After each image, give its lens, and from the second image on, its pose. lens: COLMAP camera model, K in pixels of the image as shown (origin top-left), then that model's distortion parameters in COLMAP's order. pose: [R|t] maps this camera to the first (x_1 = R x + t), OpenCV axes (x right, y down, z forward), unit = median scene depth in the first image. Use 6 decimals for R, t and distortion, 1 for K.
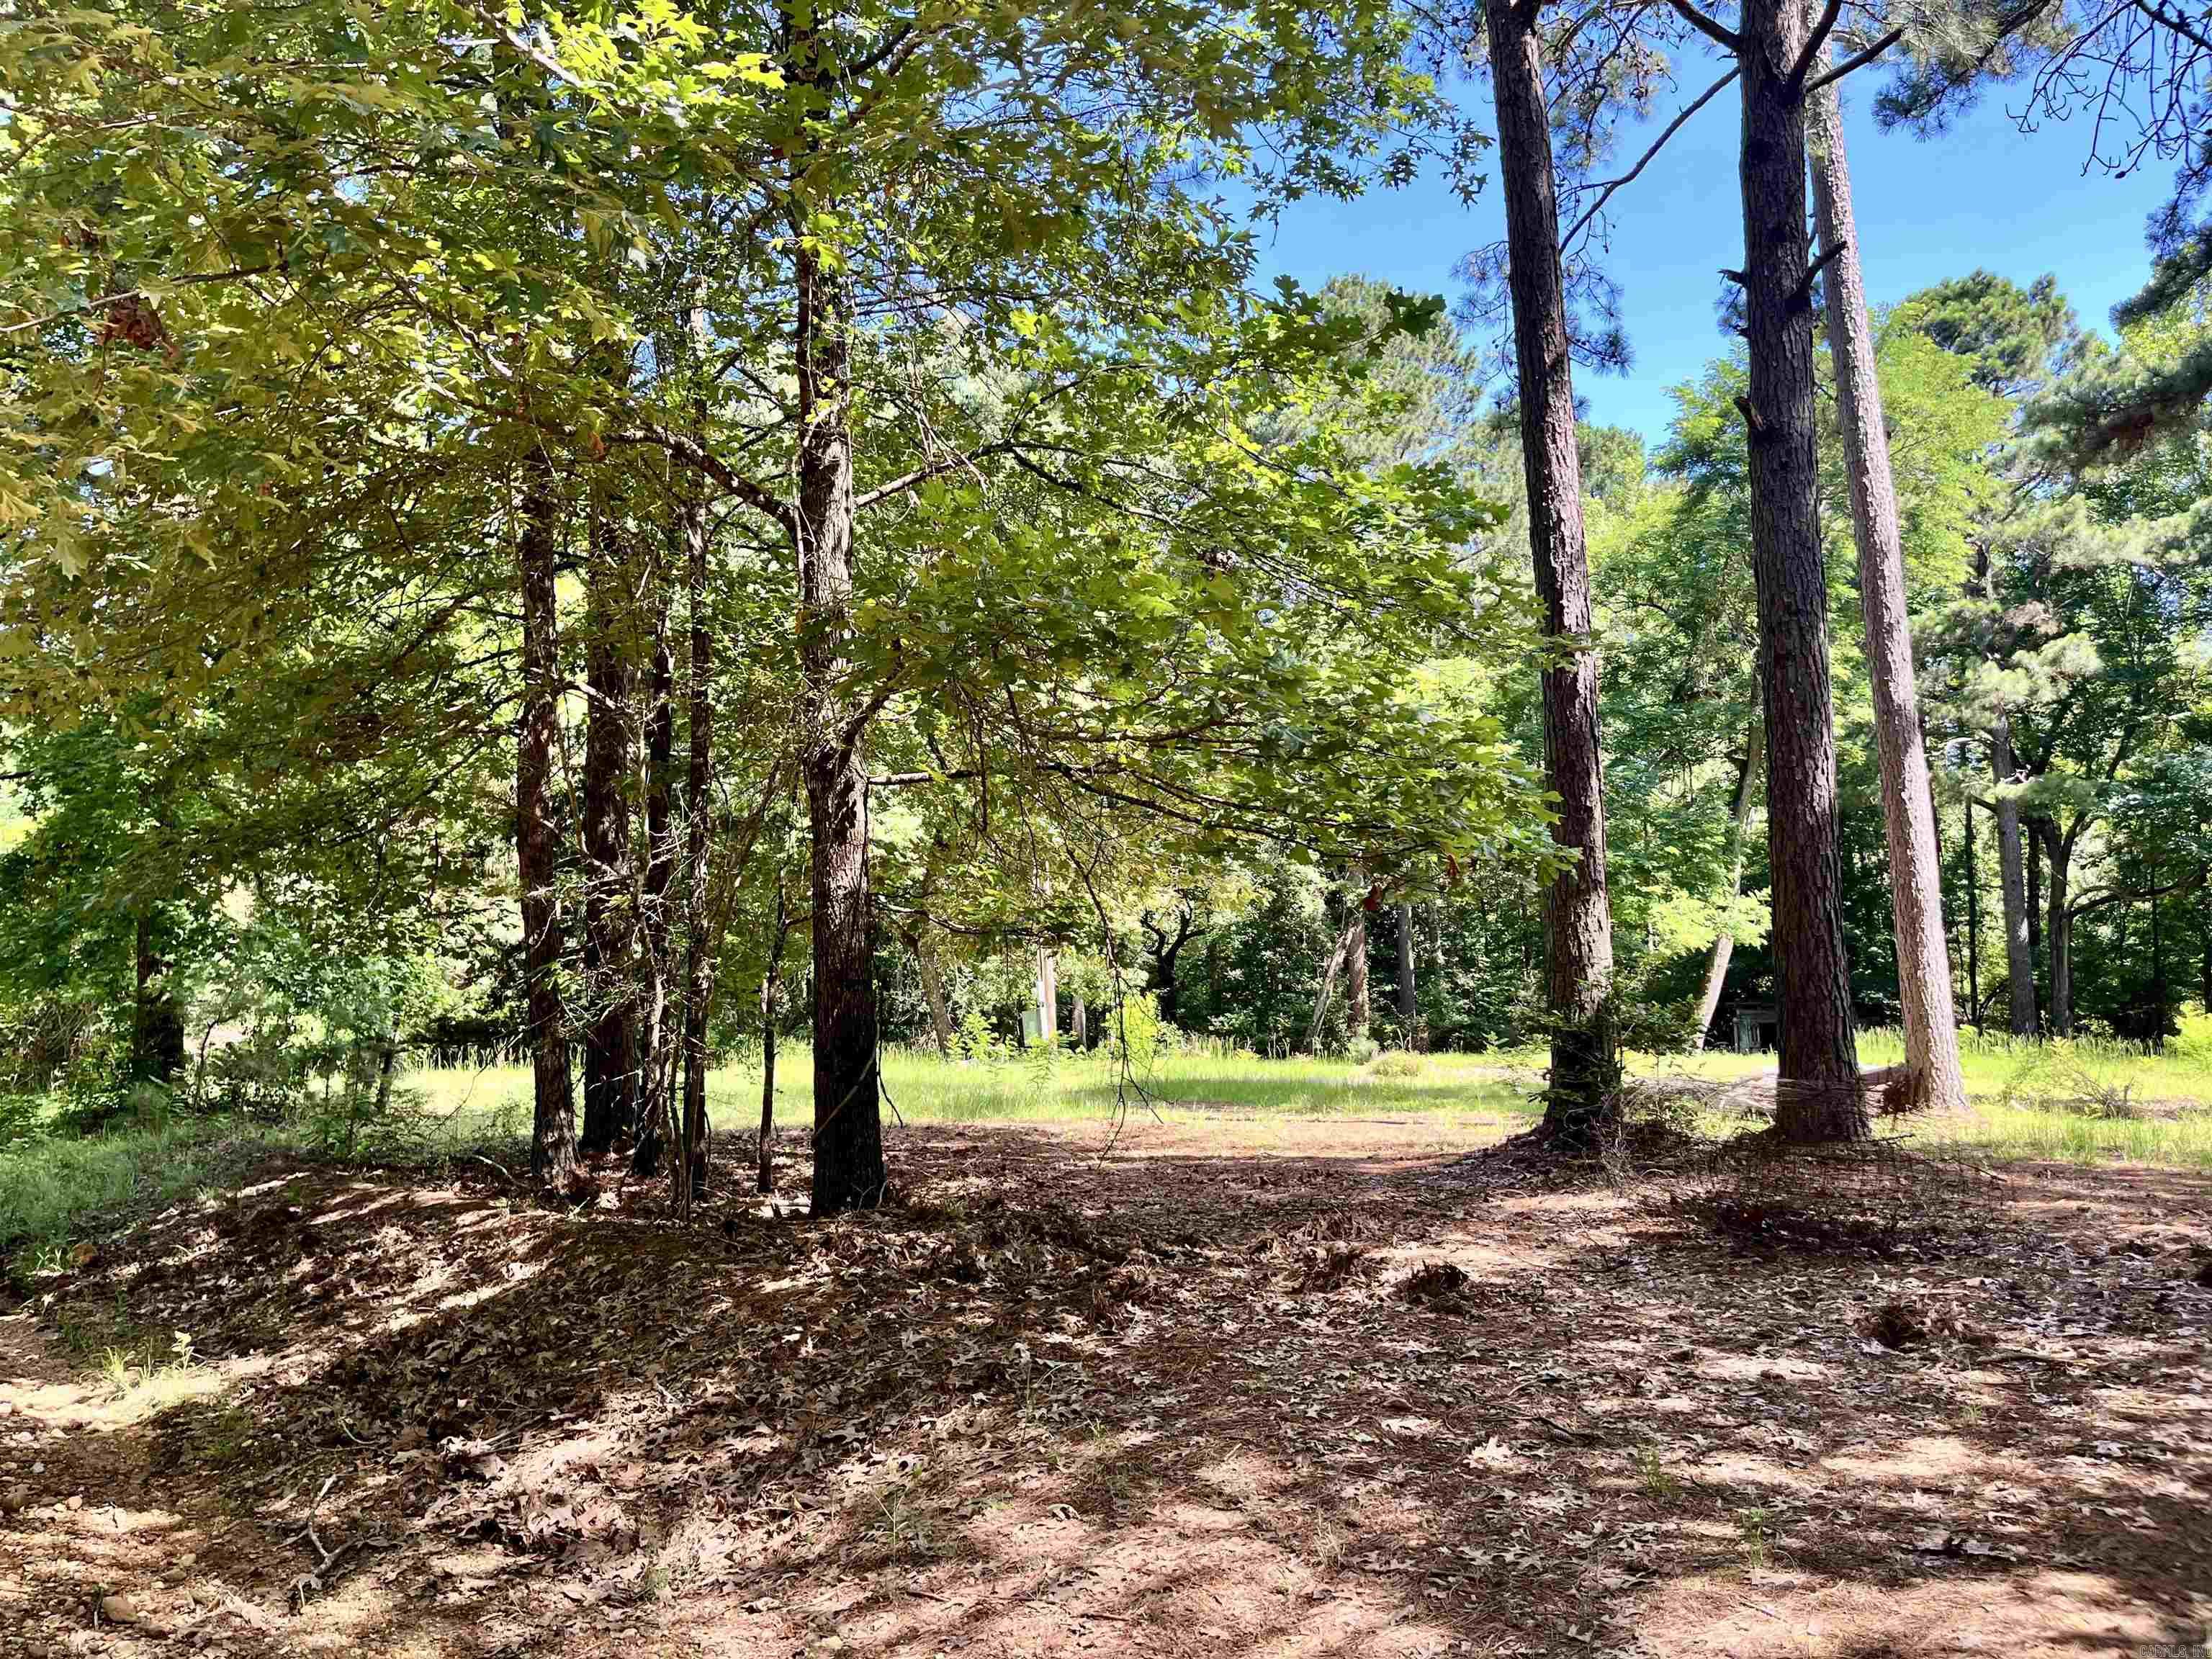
lens RADIAL K [[1671.1, 0, 1109.5], [0, 1671.1, 830.2], [0, 0, 1]] dist [0.074602, -0.108195]
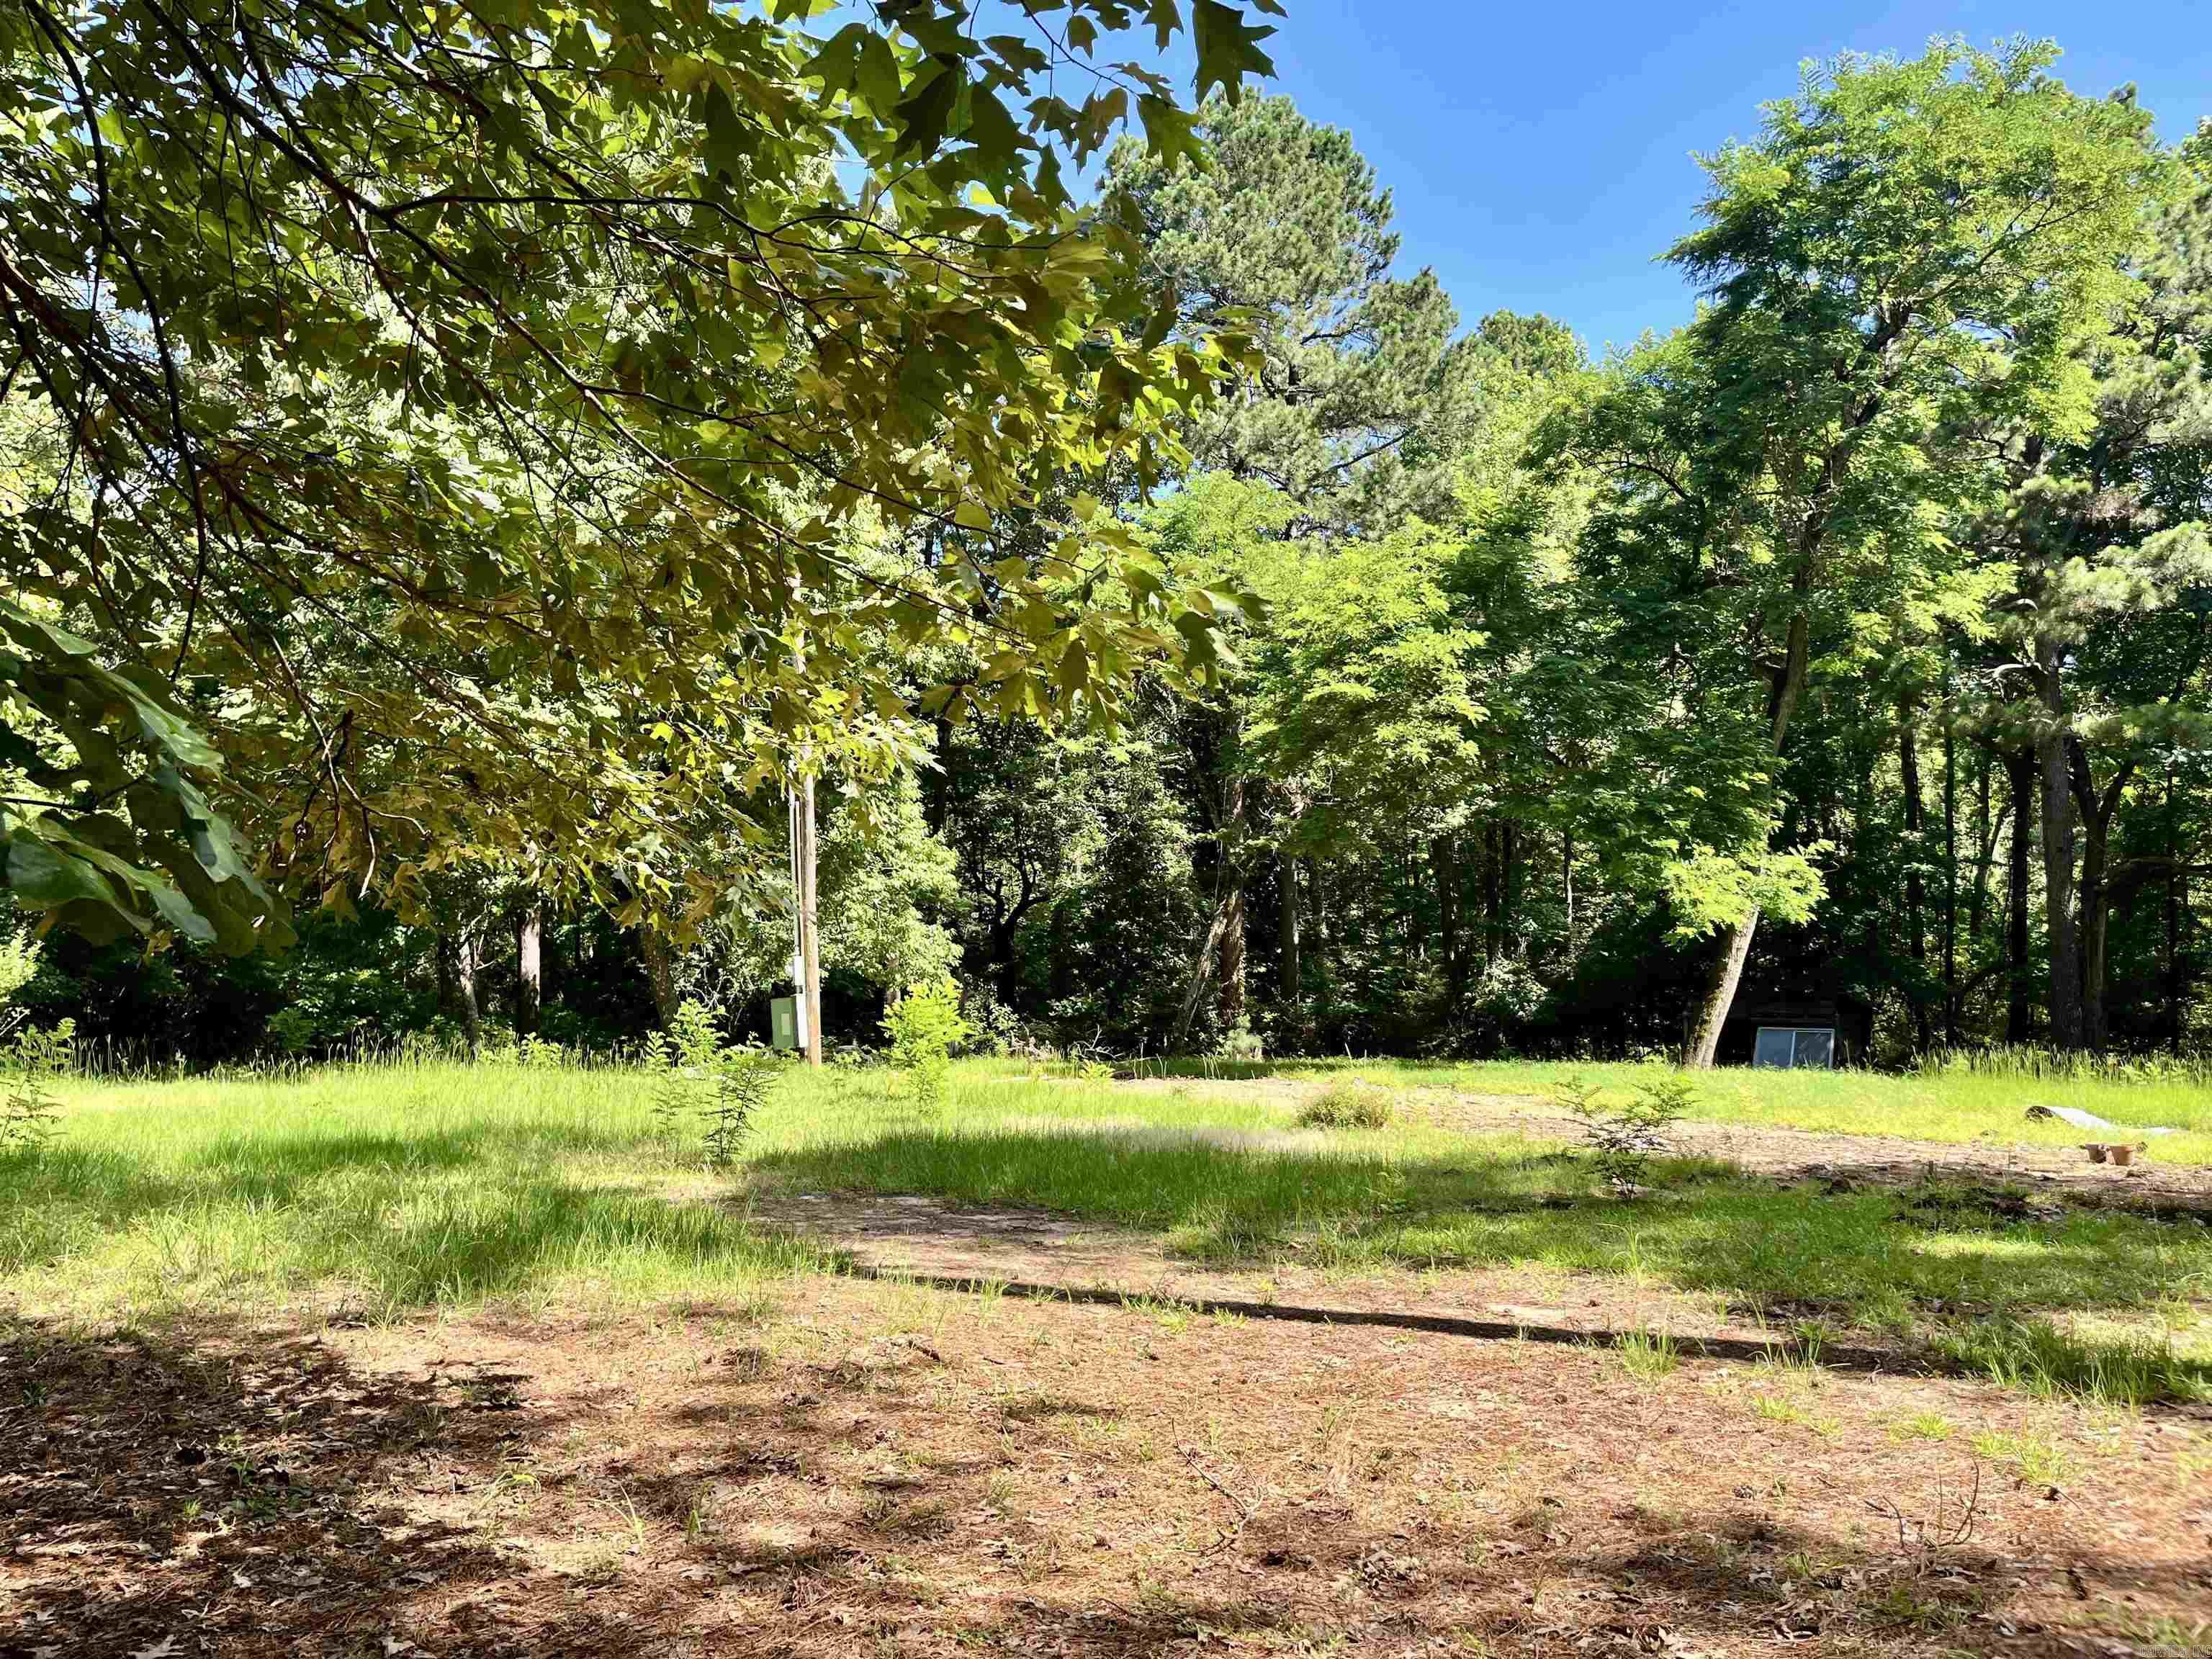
lens RADIAL K [[1690.8, 0, 1106.0], [0, 1690.8, 829.5], [0, 0, 1]] dist [0.058885, -0.071937]
pose [[0.996043, 0.023321, 0.085753, 0.025143], [-0.024830, 0.999554, 0.016582, 0.026737], [-0.085328, -0.018646, 0.996178, 0.332348]]
